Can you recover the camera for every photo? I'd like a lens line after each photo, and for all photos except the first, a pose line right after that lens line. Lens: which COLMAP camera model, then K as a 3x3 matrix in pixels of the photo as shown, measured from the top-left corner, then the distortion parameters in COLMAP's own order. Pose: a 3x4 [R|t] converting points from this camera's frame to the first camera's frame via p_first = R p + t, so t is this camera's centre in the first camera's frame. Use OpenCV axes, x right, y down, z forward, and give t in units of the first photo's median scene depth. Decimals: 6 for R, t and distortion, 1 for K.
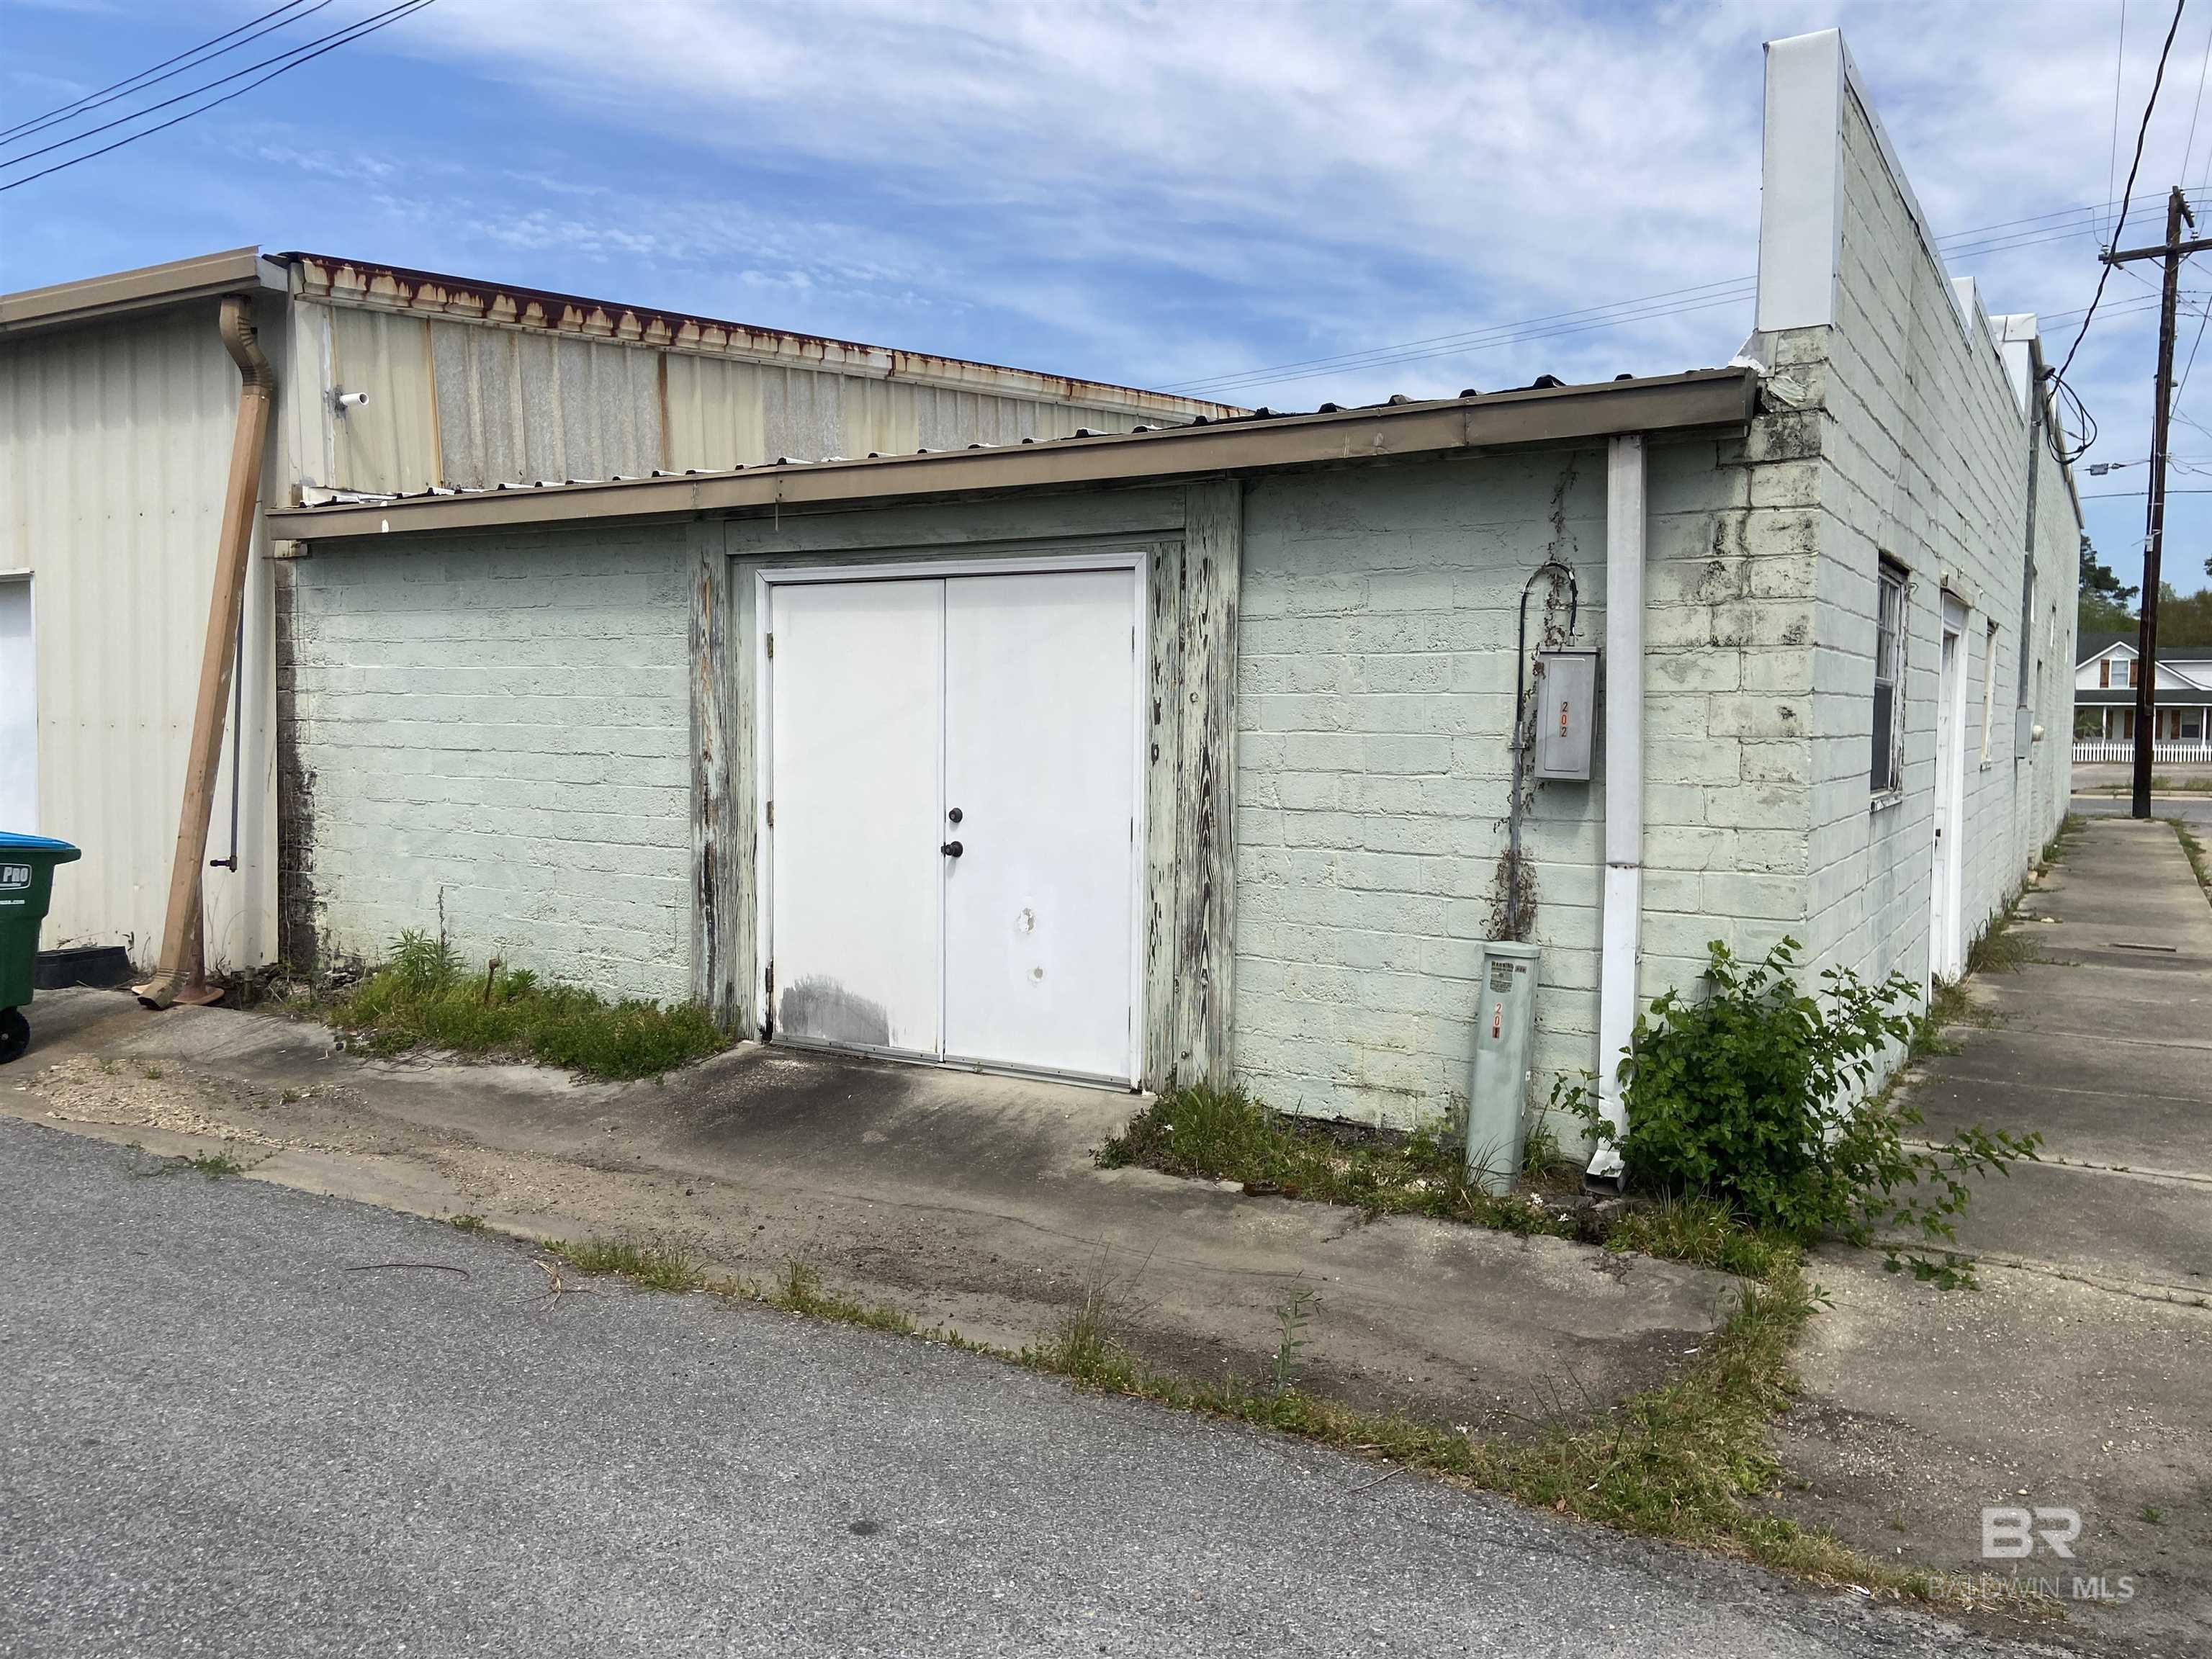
lens RADIAL K [[1694.5, 0, 1106.1], [0, 1694.5, 797.1], [0, 0, 1]] dist [0.143586, -0.185433]
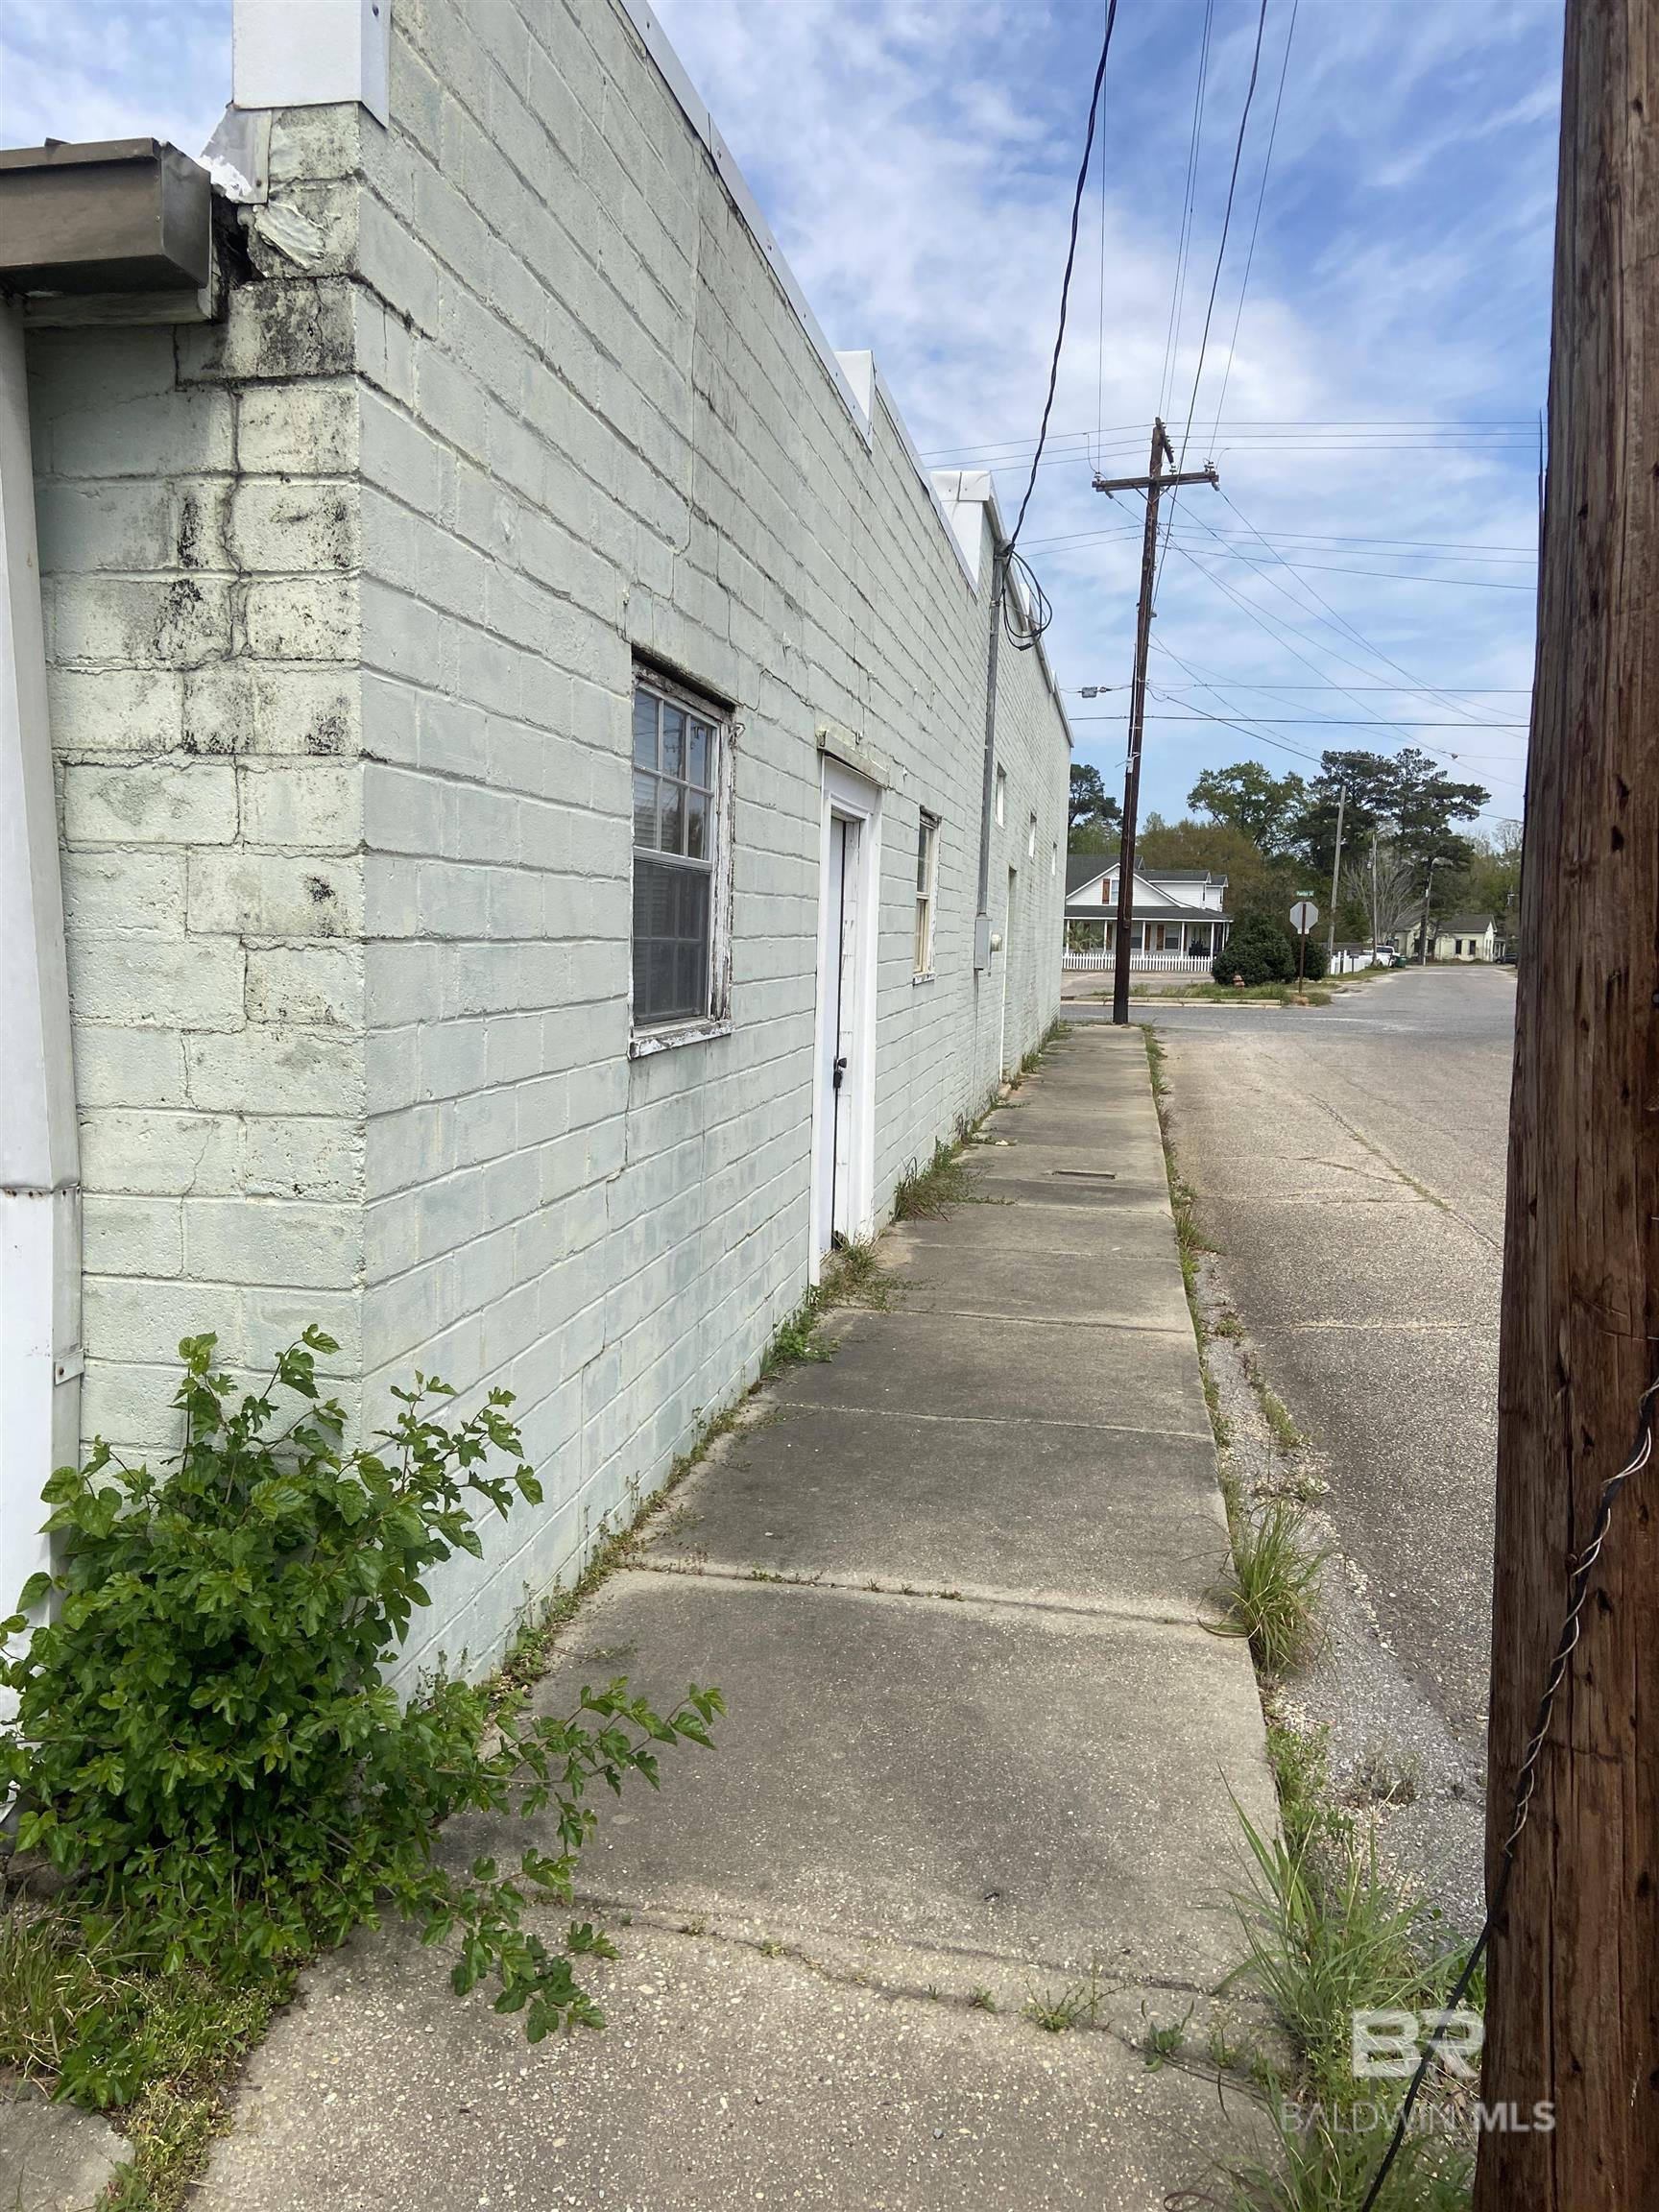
lens RADIAL K [[1694.5, 0, 826.6], [0, 1694.5, 1072.3], [0, 0, 1]] dist [0.143586, -0.185433]
pose [[0.937756, -0.015292, 0.346957, 0.348347], [0.000571, 0.999097, 0.042489, -0.015640], [-0.347294, -0.039646, 0.936918, 0.455146]]
